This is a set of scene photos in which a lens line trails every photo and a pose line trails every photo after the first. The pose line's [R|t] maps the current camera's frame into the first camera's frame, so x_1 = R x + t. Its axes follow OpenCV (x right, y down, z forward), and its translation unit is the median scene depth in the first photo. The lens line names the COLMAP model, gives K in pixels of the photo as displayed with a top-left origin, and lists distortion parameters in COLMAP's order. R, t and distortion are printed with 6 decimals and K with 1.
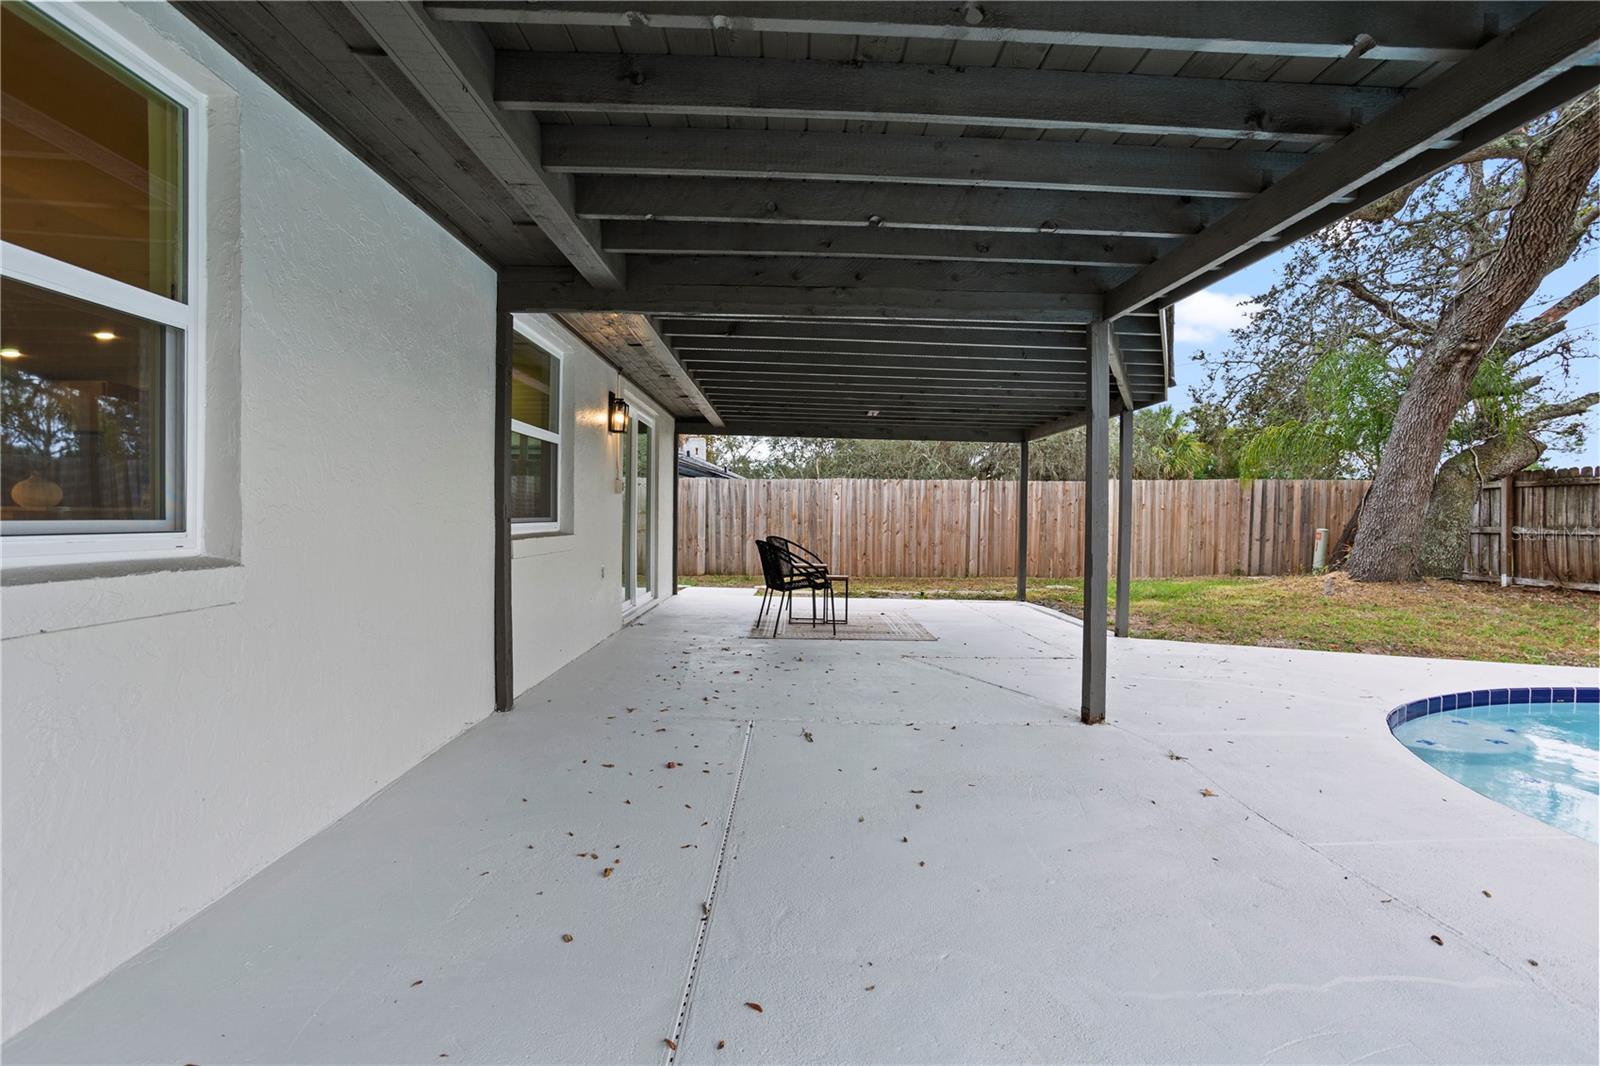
lens RADIAL K [[774.6, 0, 801.7], [0, 774.6, 520.0], [0, 0, 1]] dist [-0.054969, 0.029729]
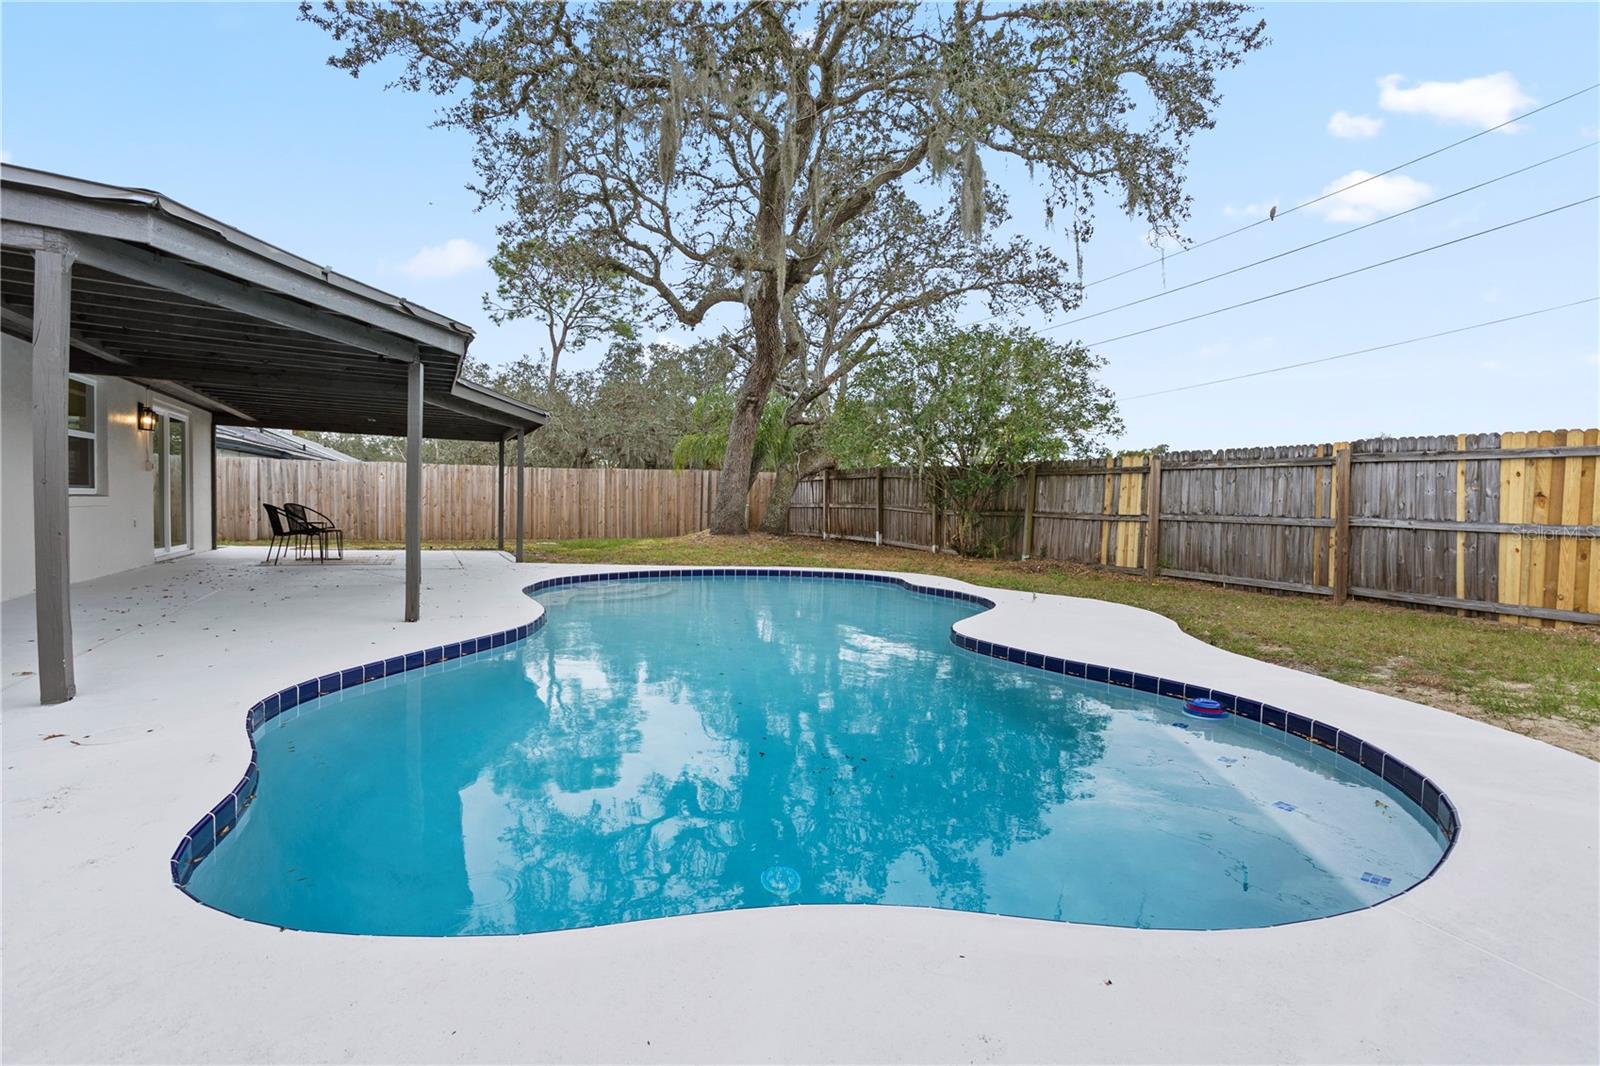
lens RADIAL K [[774.6, 0, 801.7], [0, 774.6, 520.0], [0, 0, 1]] dist [-0.054969, 0.029729]
pose [[0.904839, -0.001377, 0.425751, 0.135542], [-0.008684, 0.999727, 0.021688, 0.007632], [-0.425665, -0.023321, 0.904580, -0.406930]]
